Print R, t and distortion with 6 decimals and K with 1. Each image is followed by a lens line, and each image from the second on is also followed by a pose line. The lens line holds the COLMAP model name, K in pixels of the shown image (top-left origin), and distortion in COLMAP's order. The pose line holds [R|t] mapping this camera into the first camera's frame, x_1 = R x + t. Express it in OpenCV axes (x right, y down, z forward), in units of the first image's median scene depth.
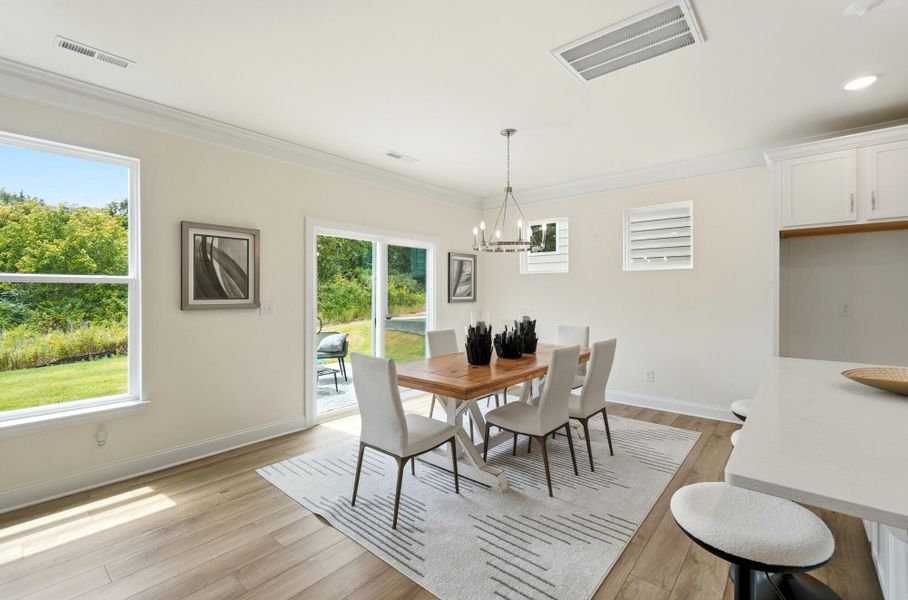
lens RADIAL K [[407.7, 0, 462.4], [0, 407.7, 294.6], [0, 0, 1]] dist [0.001552, 0.000266]
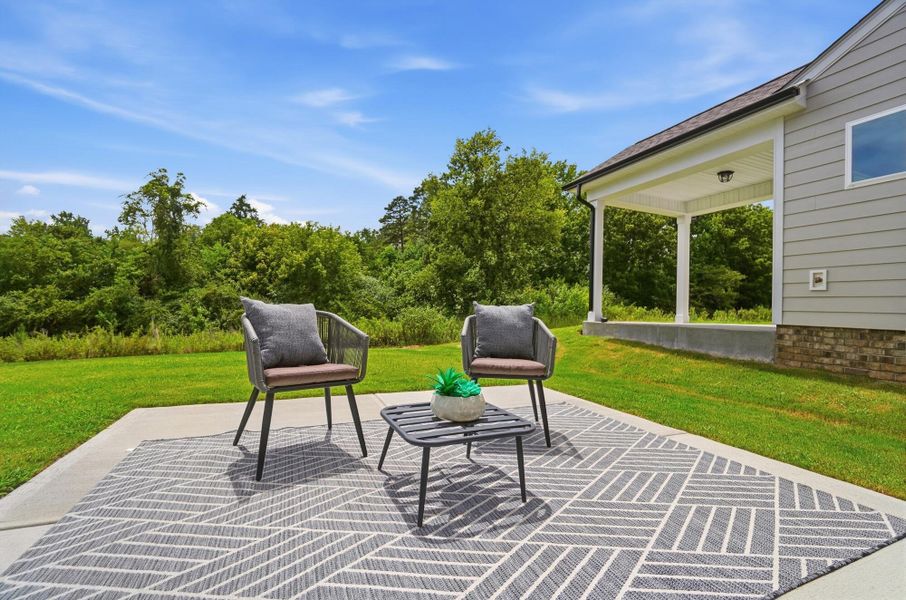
lens RADIAL K [[405.4, 0, 448.9], [0, 405.4, 293.0], [0, 0, 1]] dist [0.000793, 0.000387]
pose [[0.884719, 0.011374, -0.465987, -0.373070], [-0.032637, 0.998760, -0.037587, 0.174554], [0.464982, 0.048463, 0.883993, 1.198024]]
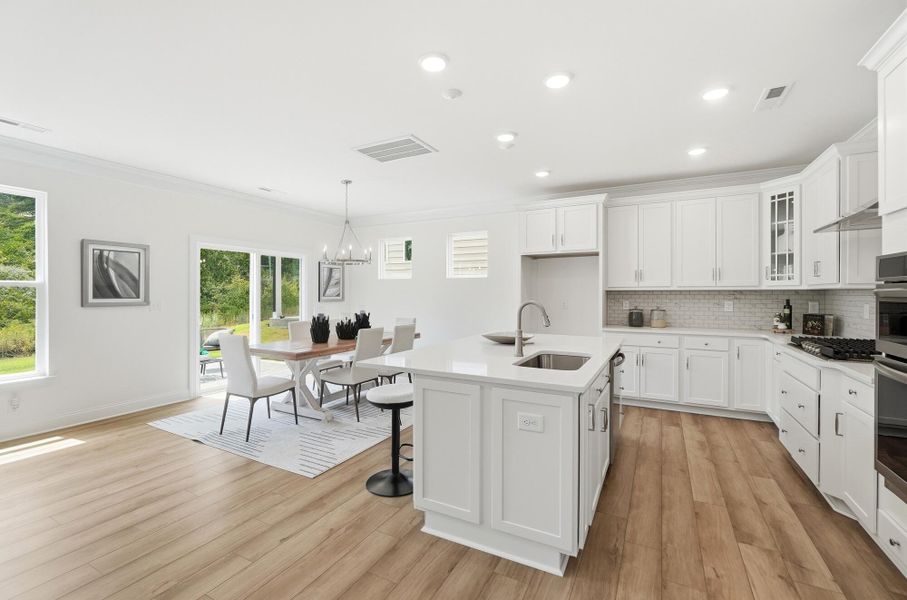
lens RADIAL K [[396.8, 0, 456.0], [0, 396.8, 295.7], [0, 0, 1]] dist [-0.000196, -0.000032]
pose [[0.978905, 0.000747, 0.204312, 0.207314], [-0.000838, 1.000000, 0.000360, 0.000808], [-0.204312, -0.000524, 0.978906, -0.449897]]
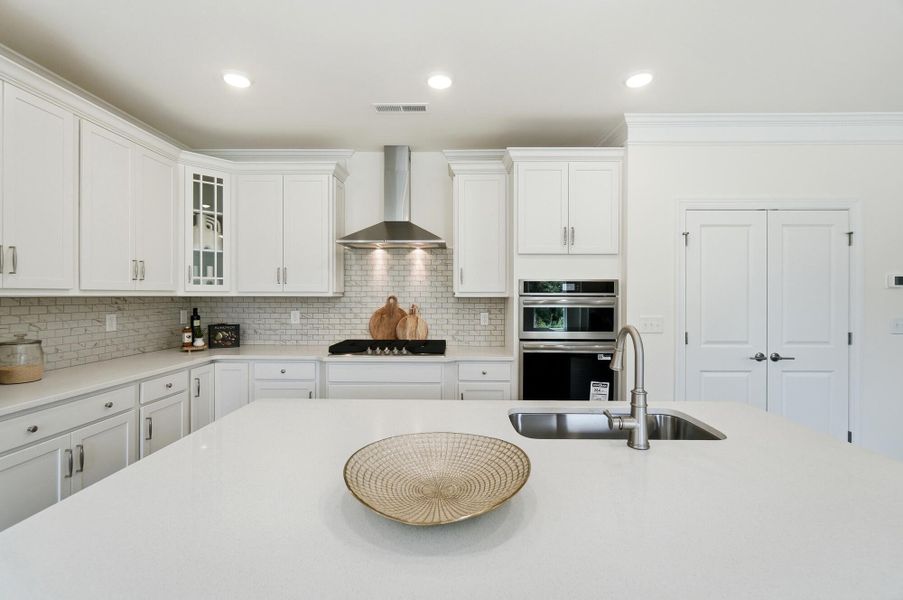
lens RADIAL K [[404.1, 0, 447.4], [0, 404.1, 293.0], [0, 0, 1]] dist [0.000793, 0.000387]
pose [[-0.628263, 0.004035, 0.777991, 0.291740], [0.003192, 0.999992, -0.002609, -0.020905], [-0.777995, 0.000845, -0.628270, 0.658681]]
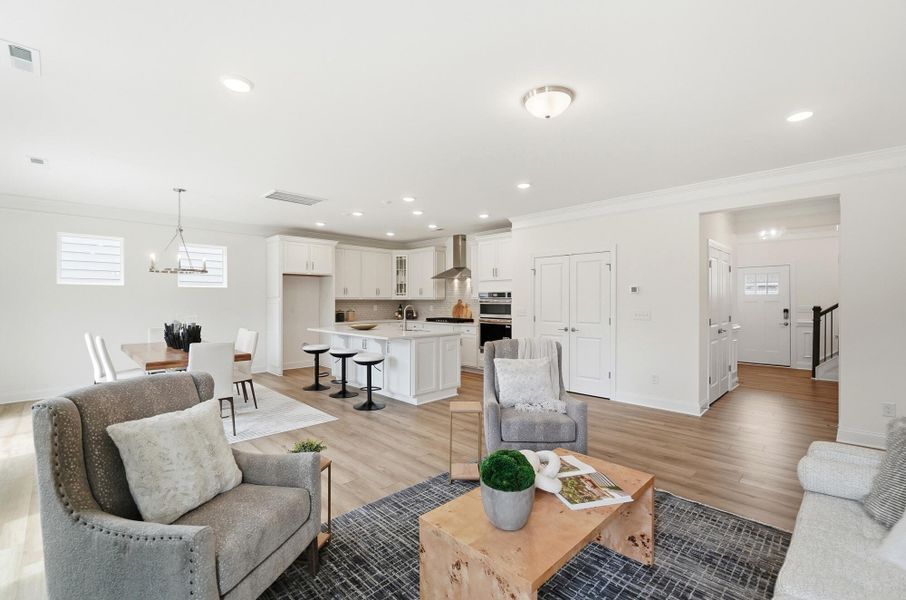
lens RADIAL K [[395.2, 0, 453.0], [0, 395.2, 300.0], [0, 0, 1]] dist [-0.002213, -0.000341]
pose [[0.090818, 0.003275, 0.995862, -1.173150], [0.004870, 0.999981, -0.003732, -0.004117], [-0.995856, 0.005188, 0.090801, -0.075342]]
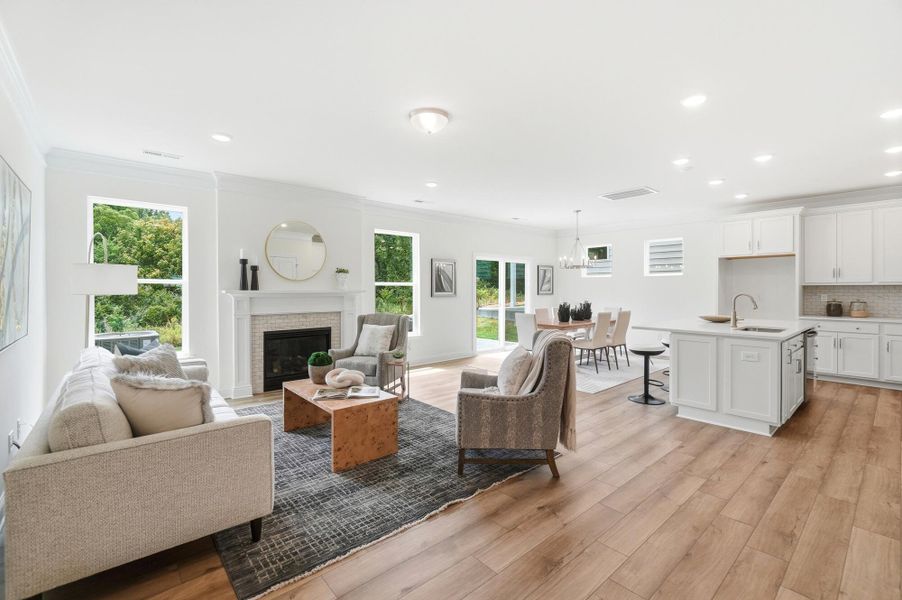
lens RADIAL K [[398.7, 0, 453.7], [0, 398.7, 291.7], [0, 0, 1]] dist [0.000458, 0.000268]
pose [[0.987496, -0.000663, -0.157642, -0.188744], [0.001115, 0.999996, 0.002783, 0.001665], [0.157639, -0.002924, 0.987492, -1.101005]]
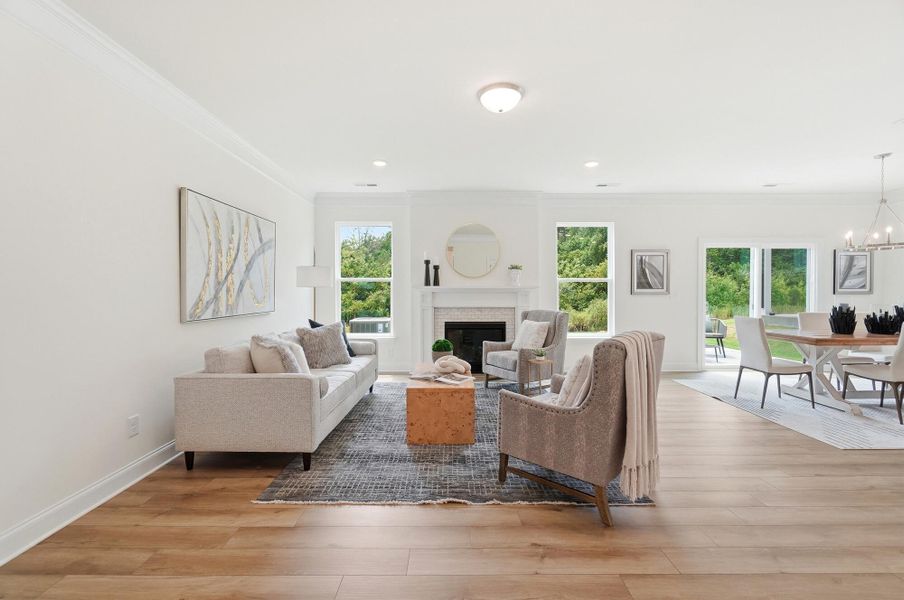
lens RADIAL K [[396.3, 0, 443.2], [0, 396.3, 296.5], [0, 0, 1]] dist [-0.003650, -0.000257]
pose [[0.635495, 0.008242, -0.772061, 0.196029], [-0.001912, 0.999957, 0.009101, 0.029109], [0.772103, -0.004307, 0.635483, -0.839976]]
